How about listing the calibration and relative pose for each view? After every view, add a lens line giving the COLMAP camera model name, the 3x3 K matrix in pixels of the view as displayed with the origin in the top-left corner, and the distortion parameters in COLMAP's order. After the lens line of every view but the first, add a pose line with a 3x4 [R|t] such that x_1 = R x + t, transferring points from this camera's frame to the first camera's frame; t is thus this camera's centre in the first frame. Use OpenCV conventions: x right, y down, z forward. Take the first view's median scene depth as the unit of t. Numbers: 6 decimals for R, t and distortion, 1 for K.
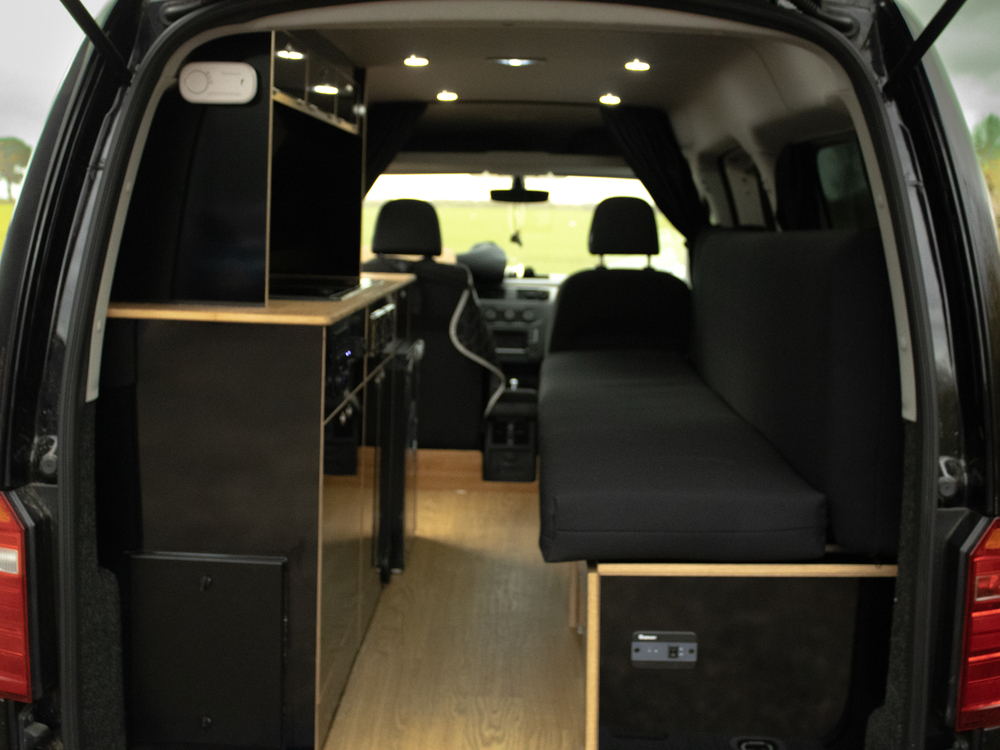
lens RADIAL K [[1297.8, 0, 500.0], [0, 1297.8, 375.0], [0, 0, 1]] dist [0.007047, 0.015945]
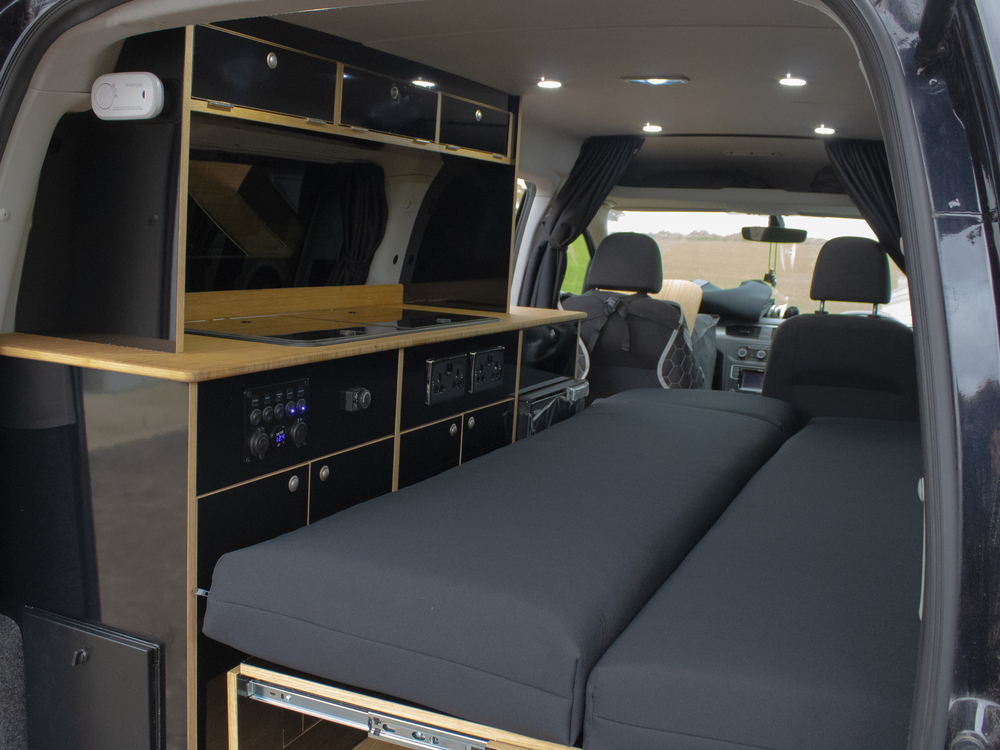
lens RADIAL K [[1029.0, 0, 500.0], [0, 1029.0, 375.0], [0, 0, 1]] dist [-0.108004, 0.007663]
pose [[0.921995, 0.065578, -0.381609, 0.147059], [-0.066101, 0.997744, 0.011752, -0.031340], [0.381519, 0.014389, 0.924249, 0.240207]]
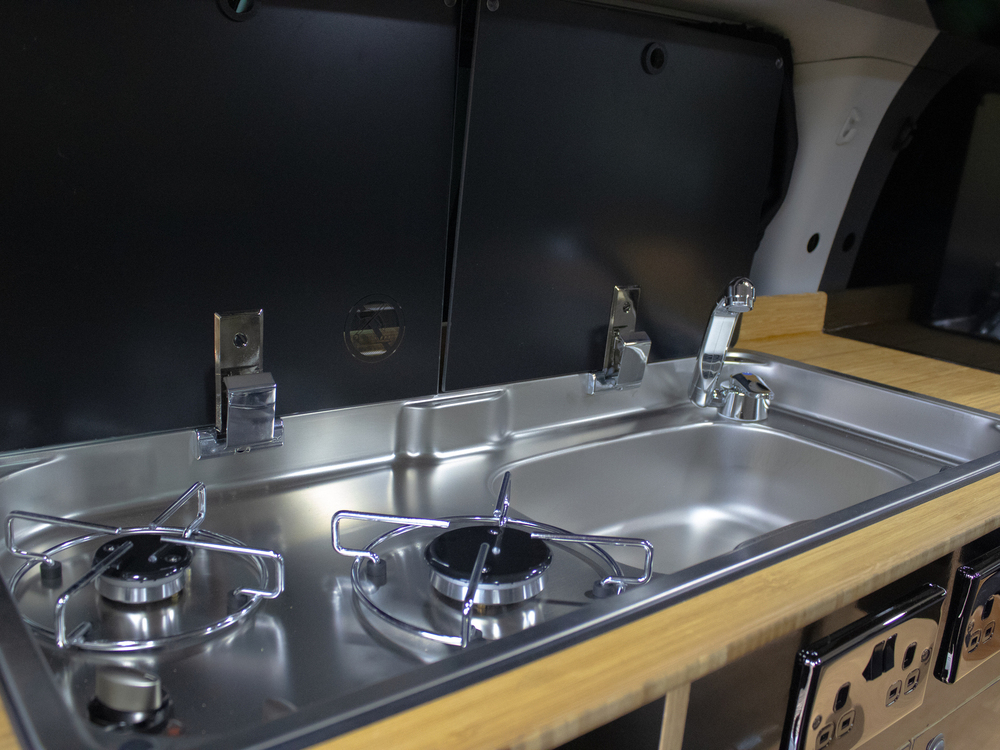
lens RADIAL K [[1029.0, 0, 500.0], [0, 1029.0, 375.0], [0, 0, 1]] dist [-0.108004, 0.007663]
pose [[0.649033, 0.194418, -0.735499, 0.003633], [-0.126404, 0.980914, 0.147746, -0.086767], [0.750186, -0.002922, 0.661221, 0.543709]]
